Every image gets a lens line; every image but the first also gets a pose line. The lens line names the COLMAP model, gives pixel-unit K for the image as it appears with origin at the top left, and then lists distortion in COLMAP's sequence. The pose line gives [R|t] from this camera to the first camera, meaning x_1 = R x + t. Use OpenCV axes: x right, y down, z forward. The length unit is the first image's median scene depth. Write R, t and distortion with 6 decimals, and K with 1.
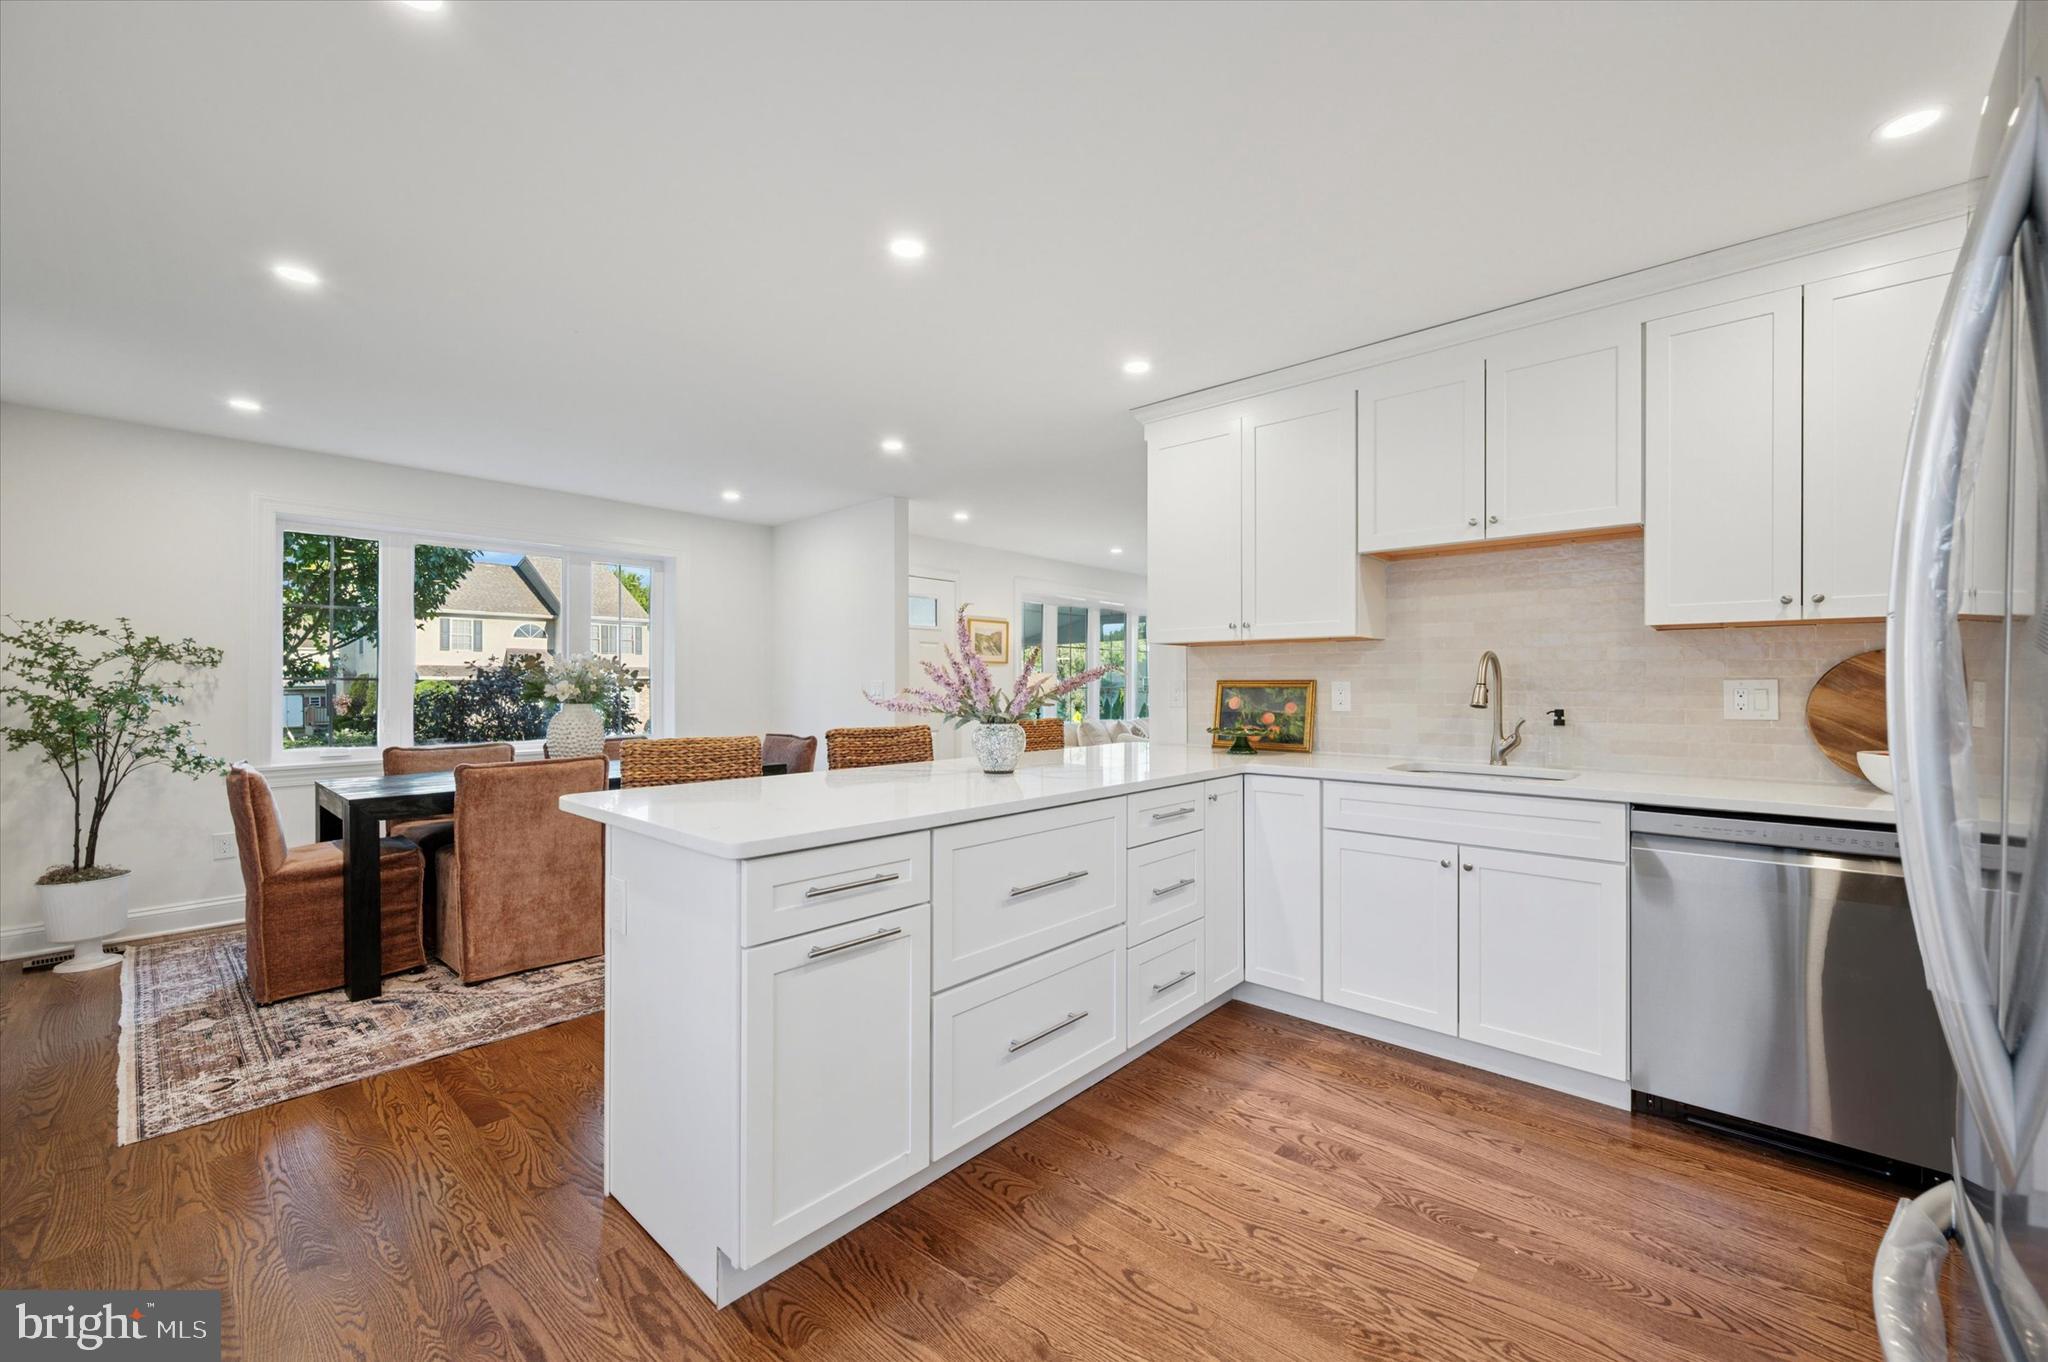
lens RADIAL K [[811.8, 0, 1025.6], [0, 811.8, 683.9], [0, 0, 1]] dist [0.002551, 0.000043]
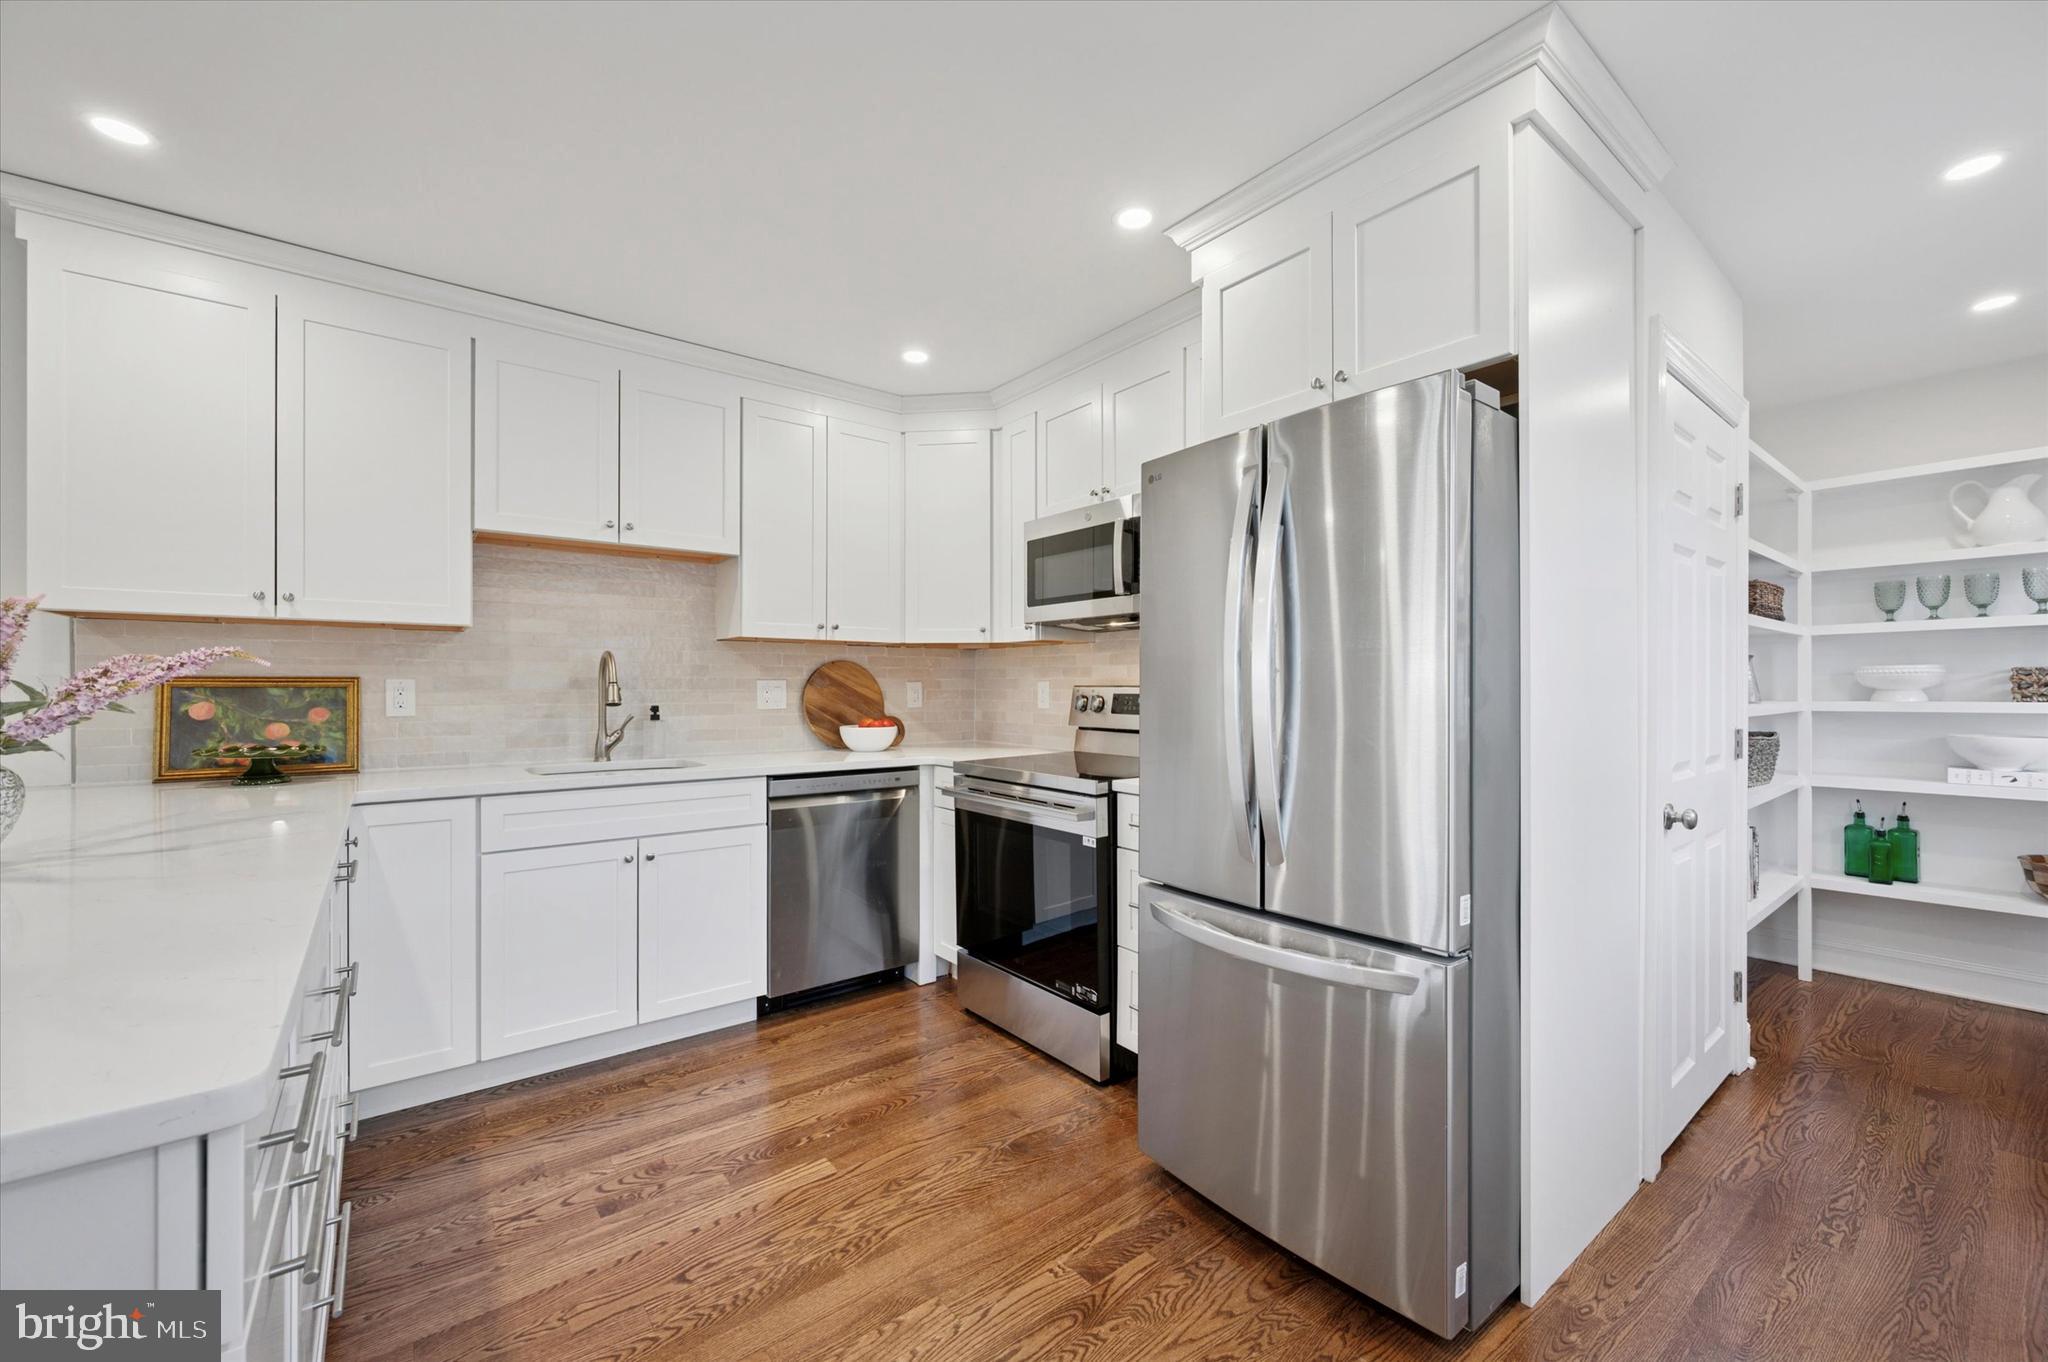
lens RADIAL K [[811.8, 0, 1030.2], [0, 811.8, 683.2], [0, 0, 1]] dist [0.002551, 0.000043]
pose [[0.178971, 0.003751, 0.983847, -0.396819], [0.000672, 0.999992, -0.003935, 0.005912], [-0.983854, 0.001365, 0.178967, 0.326598]]
